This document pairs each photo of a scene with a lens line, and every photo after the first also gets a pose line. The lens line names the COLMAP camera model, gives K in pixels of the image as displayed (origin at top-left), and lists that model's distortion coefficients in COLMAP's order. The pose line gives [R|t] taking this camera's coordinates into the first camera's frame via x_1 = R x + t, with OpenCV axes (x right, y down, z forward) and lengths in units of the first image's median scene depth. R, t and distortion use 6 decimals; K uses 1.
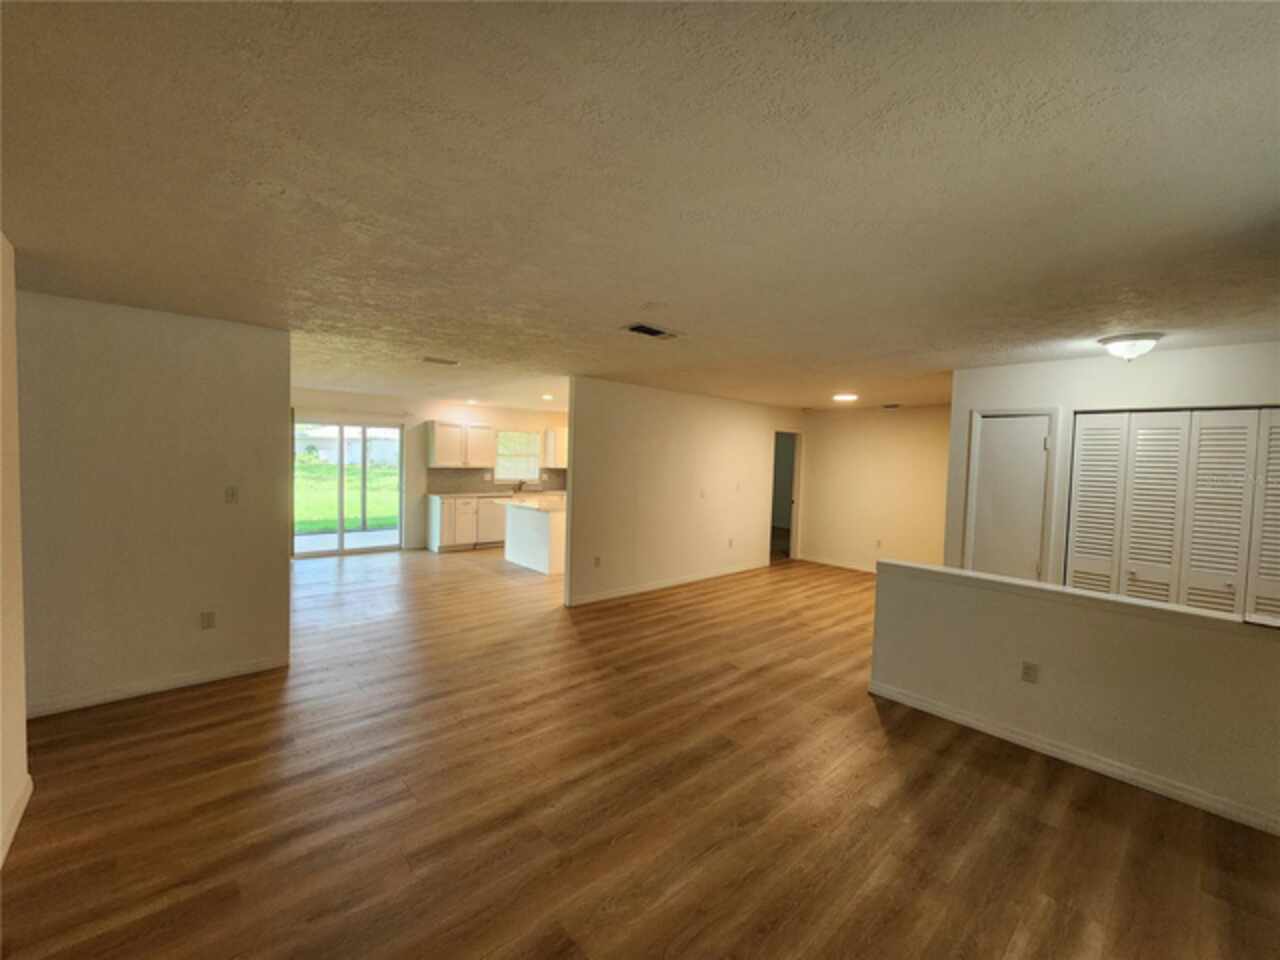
lens RADIAL K [[523.8, 0, 646.3], [0, 523.8, 481.3], [0, 0, 1]] dist [0.001340, -0.001224]
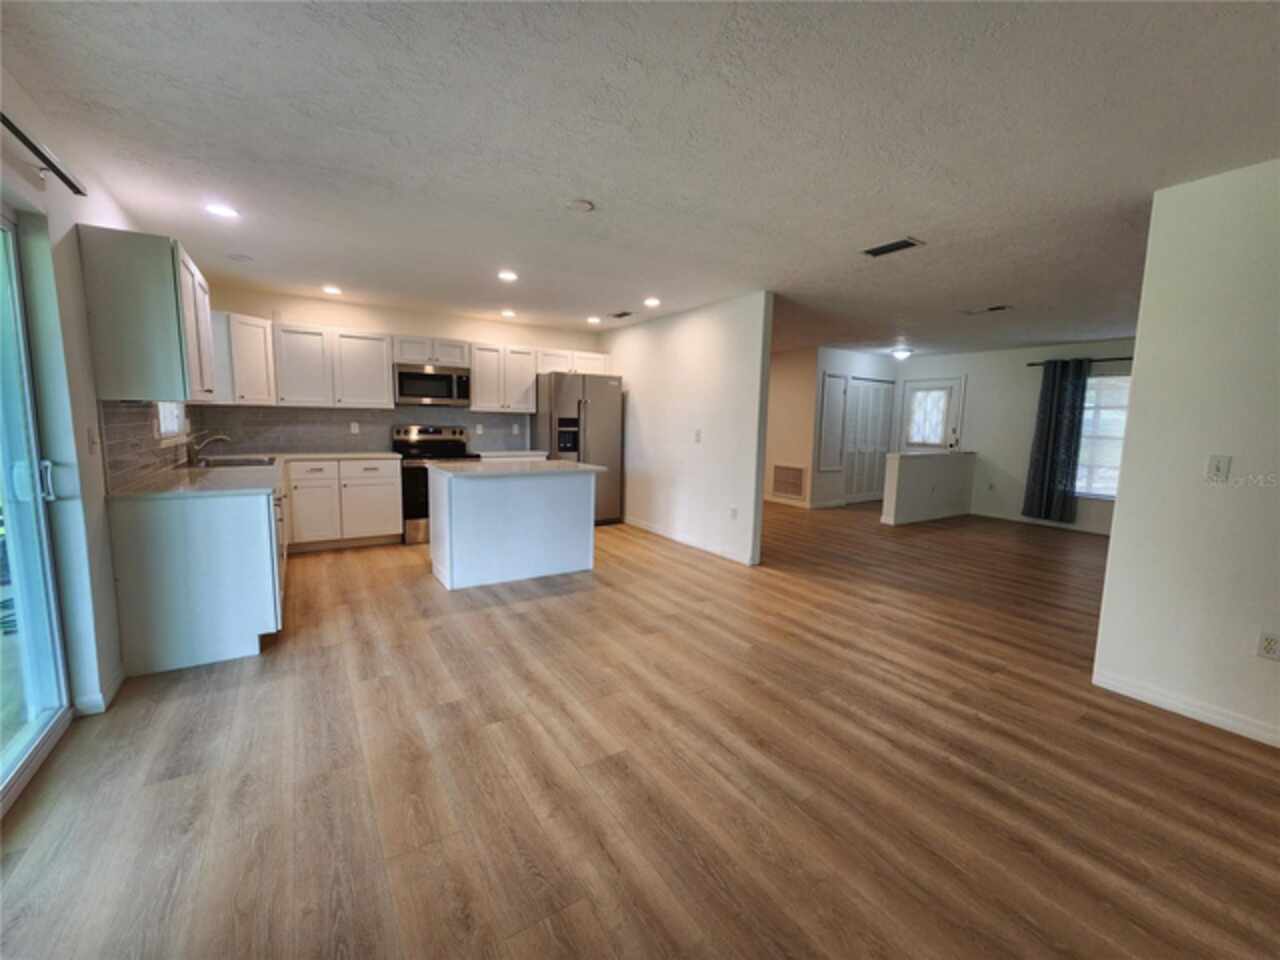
lens RADIAL K [[523.8, 0, 642.4], [0, 523.8, 486.1], [0, 0, 1]] dist [0.001340, -0.001224]
pose [[0.163992, -0.151370, 0.974779, -1.547958], [0.027067, 0.988475, 0.148943, -0.040857], [-0.986090, 0.001959, 0.166199, 1.595683]]
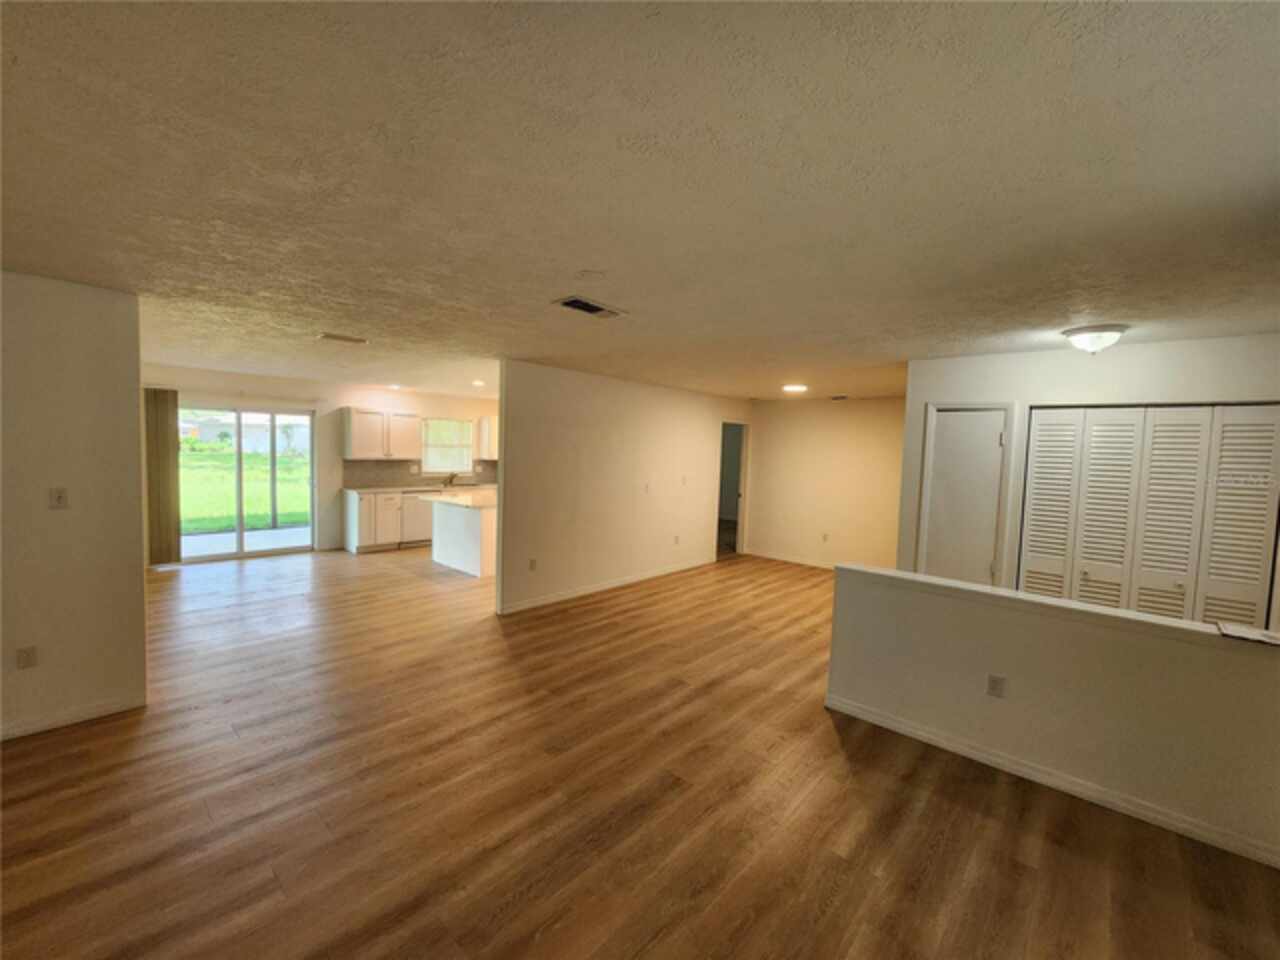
lens RADIAL K [[523.8, 0, 644.7], [0, 523.8, 481.1], [0, 0, 1]] dist [0.001340, -0.001224]
pose [[0.994774, -0.002546, 0.102074, 0.012172], [0.000432, 0.999785, 0.020730, -0.017072], [-0.102105, -0.020577, 0.994561, 0.118405]]
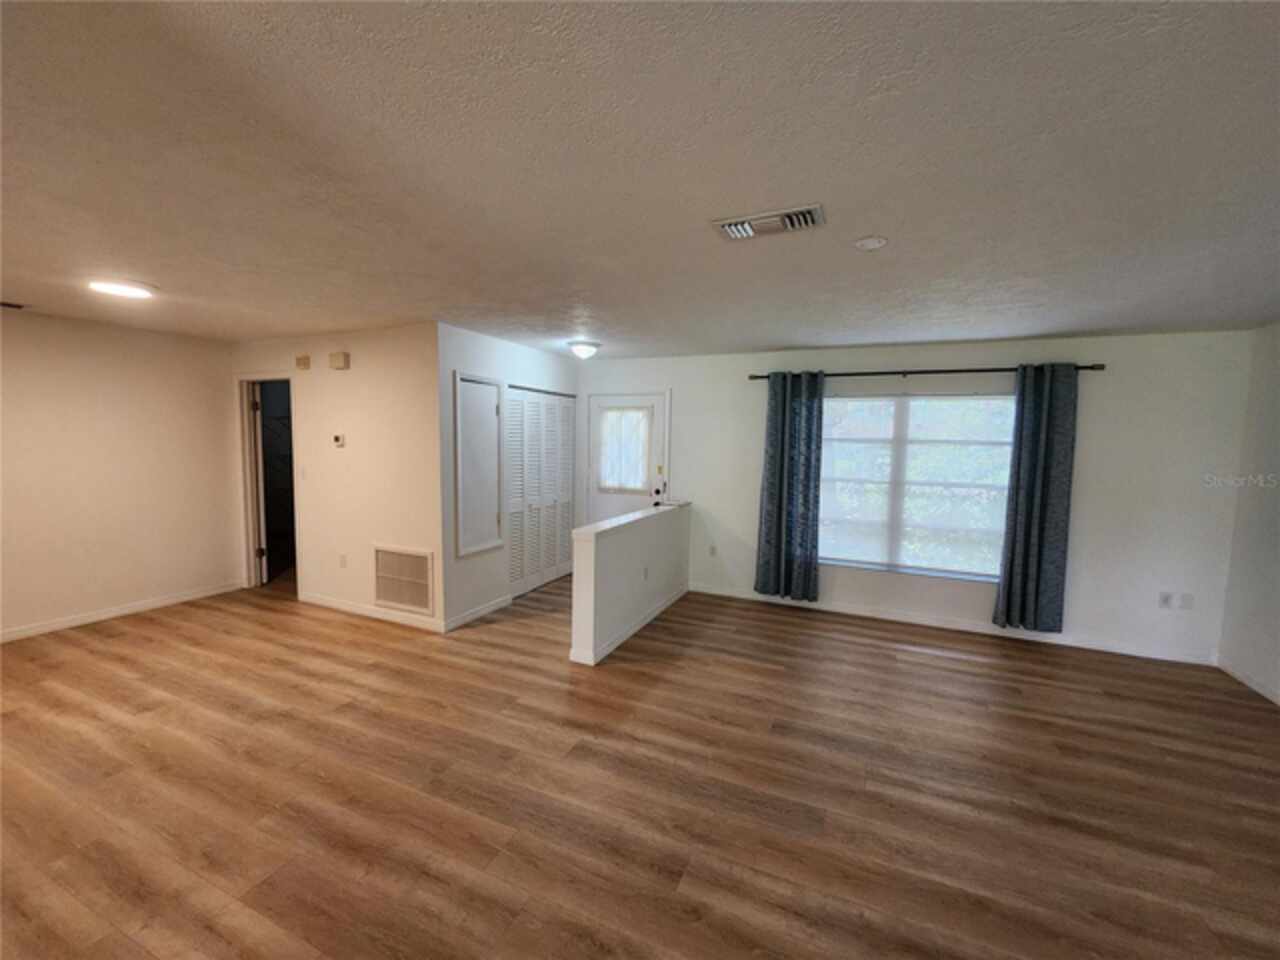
lens RADIAL K [[523.8, 0, 642.6], [0, 523.8, 480.8], [0, 0, 1]] dist [0.001340, -0.001224]
pose [[-0.396185, -0.111047, 0.911431, -0.477350], [0.010810, 0.992026, 0.125566, -0.066295], [-0.918107, 0.059600, -0.391826, 1.297651]]
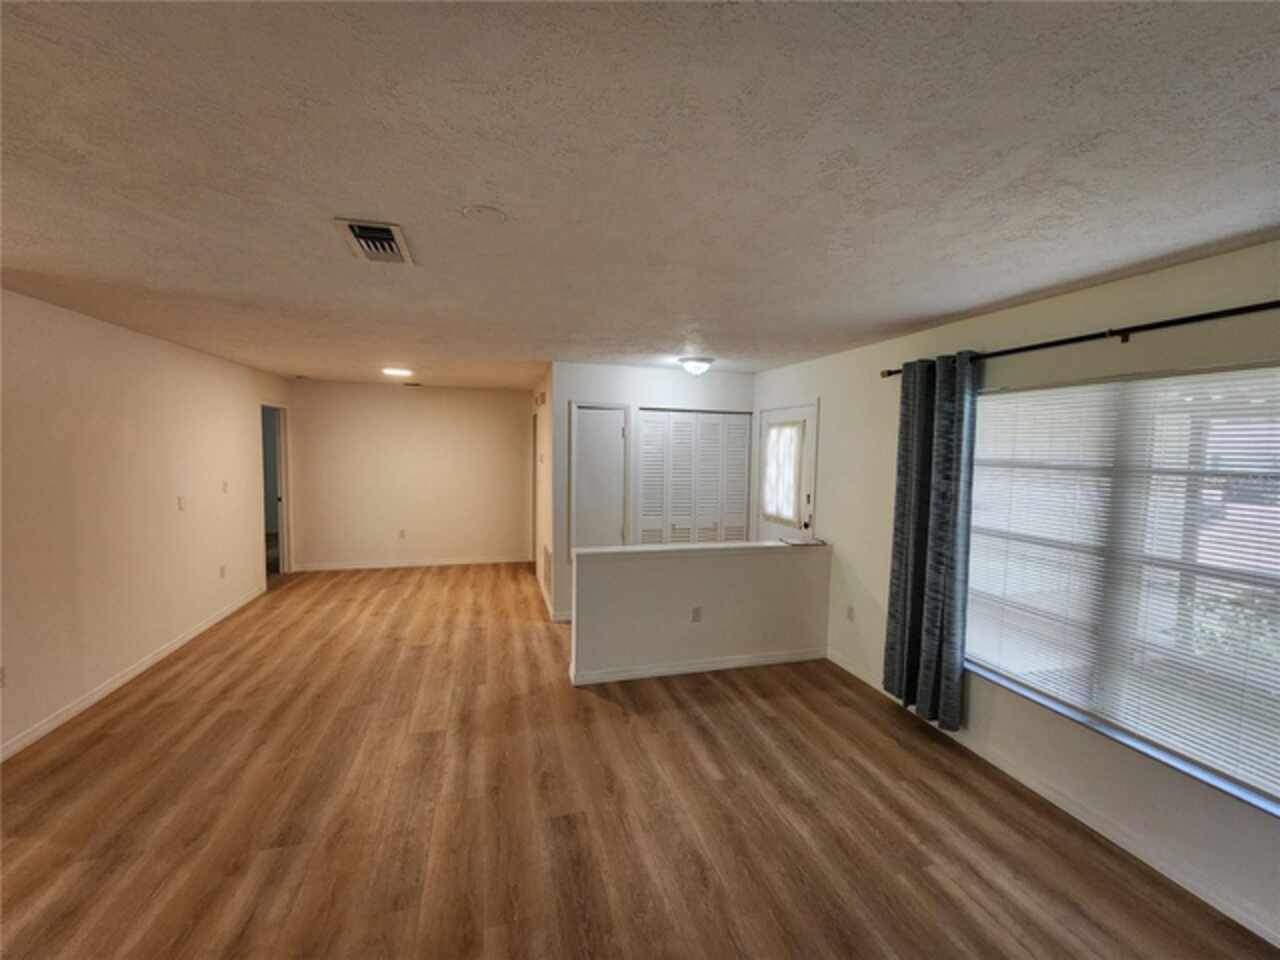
lens RADIAL K [[523.8, 0, 643.3], [0, 523.8, 483.2], [0, 0, 1]] dist [0.001340, -0.001224]
pose [[0.446091, -0.084693, 0.890971, -0.370597], [0.037820, 0.996407, 0.075780, -0.049897], [-0.894188, -0.000109, 0.447691, 0.447009]]
